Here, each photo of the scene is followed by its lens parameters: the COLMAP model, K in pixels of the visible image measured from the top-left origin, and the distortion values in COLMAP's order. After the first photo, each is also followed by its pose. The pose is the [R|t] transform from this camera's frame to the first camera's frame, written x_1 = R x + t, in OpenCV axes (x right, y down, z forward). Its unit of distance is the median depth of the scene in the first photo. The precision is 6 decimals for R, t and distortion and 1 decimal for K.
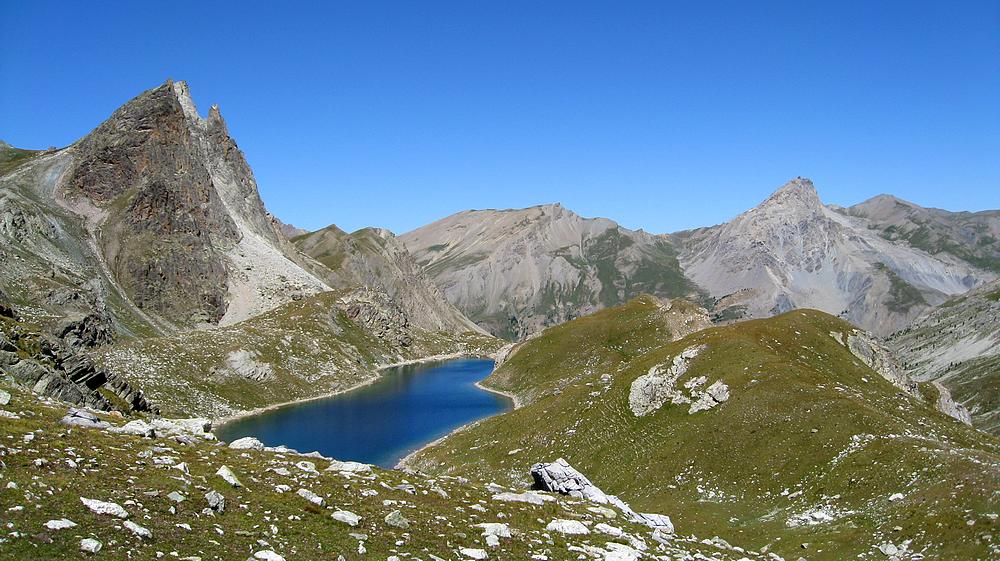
lens RADIAL K [[1114.8, 0, 505.4], [0, 1114.8, 275.9], [0, 0, 1]] dist [-0.123464, 0.000000]
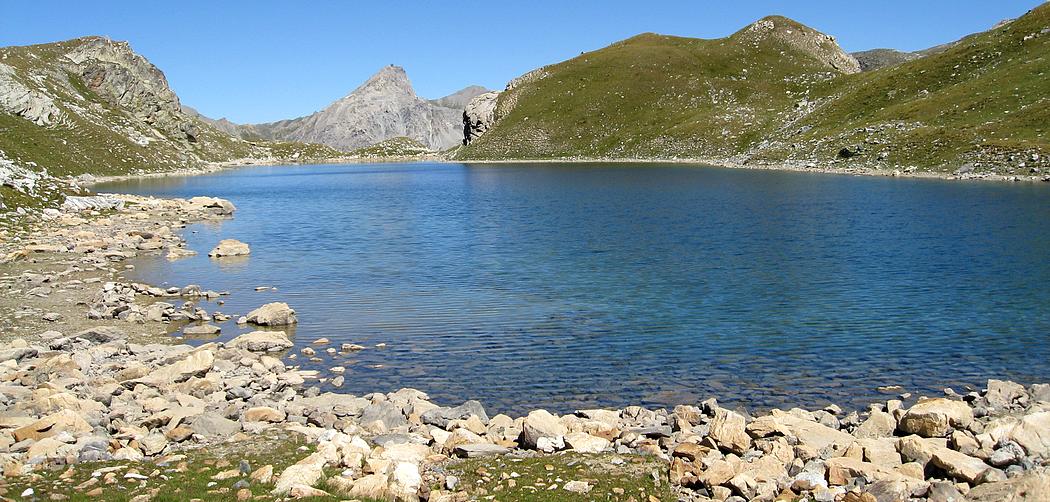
lens RADIAL K [[1145.0, 0, 524.3], [0, 1145.0, 250.7], [0, 0, 1]] dist [-0.090513, 0.000000]
pose [[0.916751, -0.035535, 0.397874, -0.113011], [0.012768, 0.998133, 0.059728, 0.058834], [-0.399254, -0.049676, 0.915494, 0.276820]]
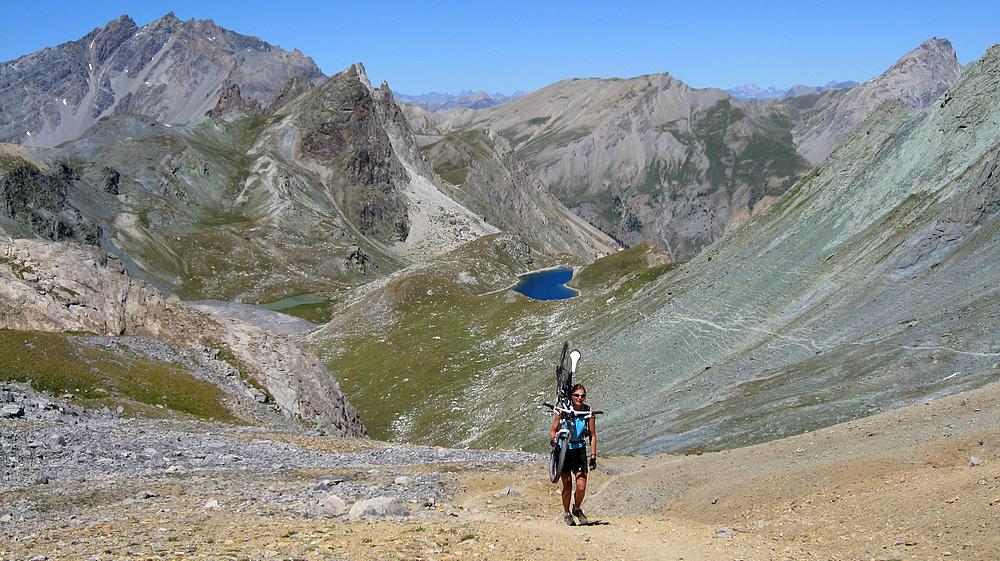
lens RADIAL K [[1405.0, 0, 498.4], [0, 1405.0, 278.8], [0, 0, 1]] dist [0.028371, 0.000000]
pose [[0.996120, -0.001089, -0.087997, 0.049361], [0.010970, 0.993660, 0.111892, -0.126742], [0.087318, -0.112423, 0.989816, -0.983438]]
